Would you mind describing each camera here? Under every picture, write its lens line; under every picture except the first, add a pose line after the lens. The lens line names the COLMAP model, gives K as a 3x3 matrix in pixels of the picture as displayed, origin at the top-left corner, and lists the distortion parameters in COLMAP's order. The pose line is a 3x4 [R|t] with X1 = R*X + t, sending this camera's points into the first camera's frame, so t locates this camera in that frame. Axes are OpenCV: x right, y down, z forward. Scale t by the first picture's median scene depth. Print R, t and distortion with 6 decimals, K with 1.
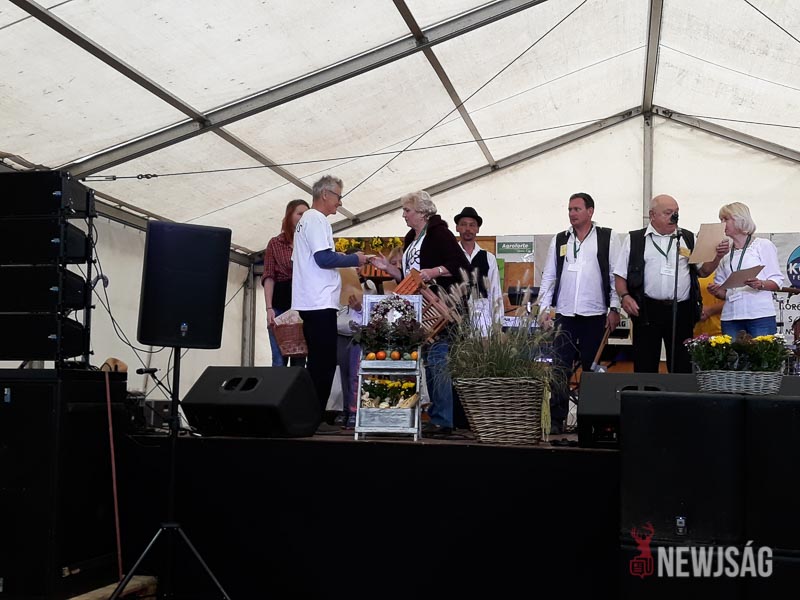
lens RADIAL K [[1047.8, 0, 411.0], [0, 1047.8, 317.1], [0, 0, 1]] dist [0.234329, -0.849755]
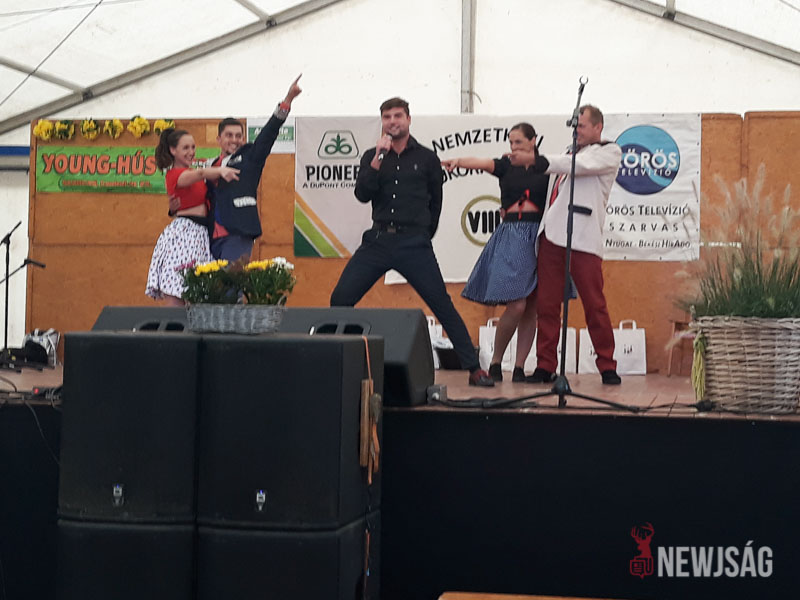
lens RADIAL K [[1447.0, 0, 430.8], [0, 1447.0, 299.2], [0, 0, 1]] dist [0.158158, -0.090494]
pose [[0.999623, -0.010527, 0.025353, 0.354803], [0.009028, 0.998246, 0.058512, -0.014209], [-0.025925, -0.058261, 0.997965, -0.091971]]
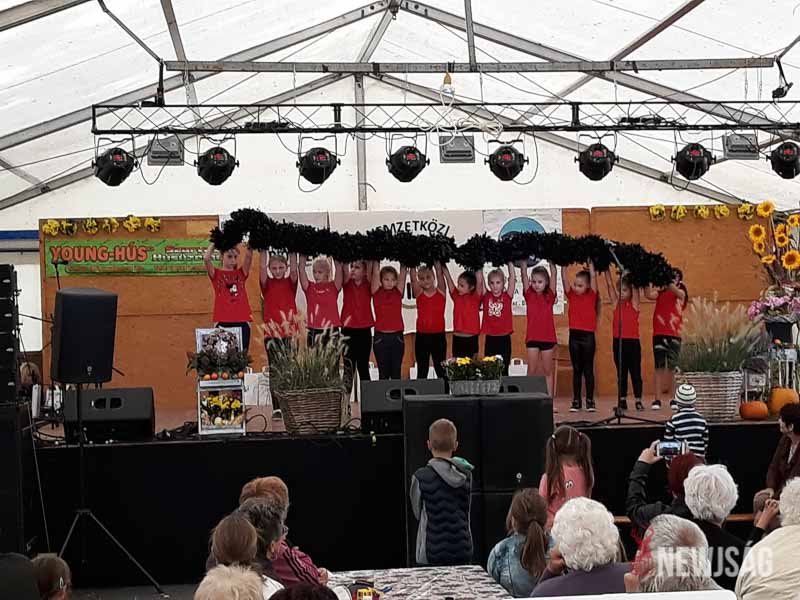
lens RADIAL K [[1772.6, 0, 400.4], [0, 1772.6, 361.1], [0, 0, 1]] dist [0.232327, -0.666587]
pose [[0.958367, -0.057992, 0.279588, -0.431805], [0.030166, 0.994242, 0.102821, -0.205077], [-0.283941, -0.090106, 0.954598, -1.200422]]
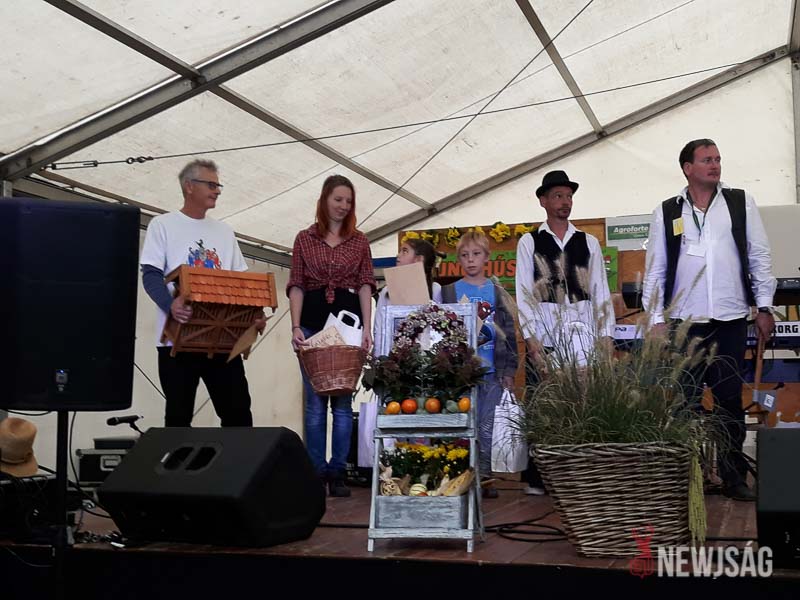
lens RADIAL K [[1047.8, 0, 411.0], [0, 1047.8, 317.1], [0, 0, 1]] dist [0.234329, -0.849755]
pose [[0.993099, -0.040341, -0.110121, 0.040547], [0.040058, 0.999186, -0.004777, -0.011449], [0.110224, 0.000333, 0.993907, 0.396798]]
